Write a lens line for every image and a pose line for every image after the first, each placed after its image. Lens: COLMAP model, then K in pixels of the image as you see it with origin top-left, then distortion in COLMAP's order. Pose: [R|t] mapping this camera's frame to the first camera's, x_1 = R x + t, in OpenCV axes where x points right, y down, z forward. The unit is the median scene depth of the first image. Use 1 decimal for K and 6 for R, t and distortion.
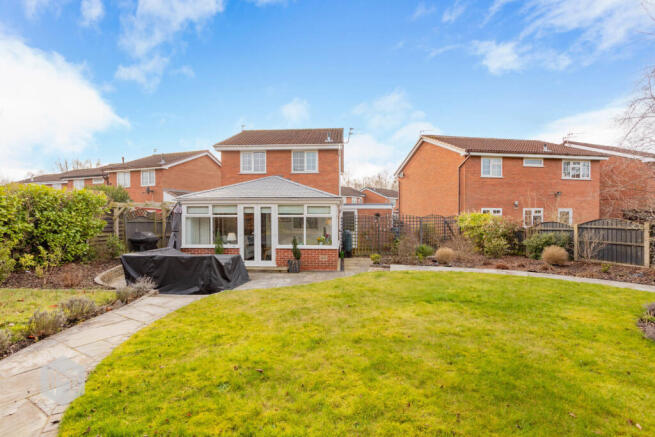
lens RADIAL K [[309.6, 0, 327.5], [0, 309.6, 218.5], [0, 0, 1]] dist [0.001369, 0.000525]
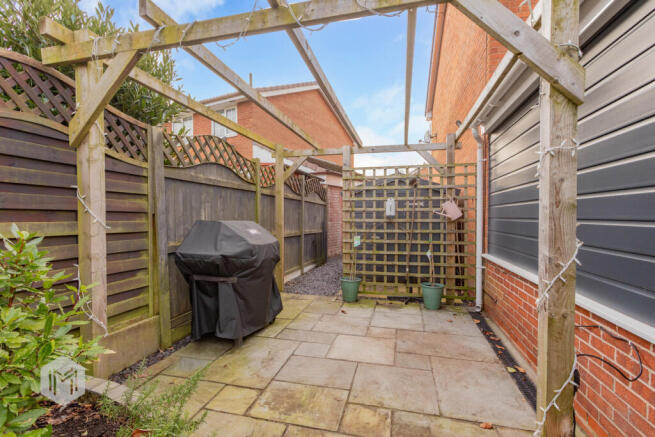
lens RADIAL K [[309.6, 0, 327.5], [0, 309.6, 218.5], [0, 0, 1]] dist [0.001369, 0.000525]
pose [[0.983875, -0.002145, -0.178845, -0.464217], [0.004058, 0.999938, 0.010327, 0.037816], [0.178812, -0.010886, 0.983823, 0.757996]]
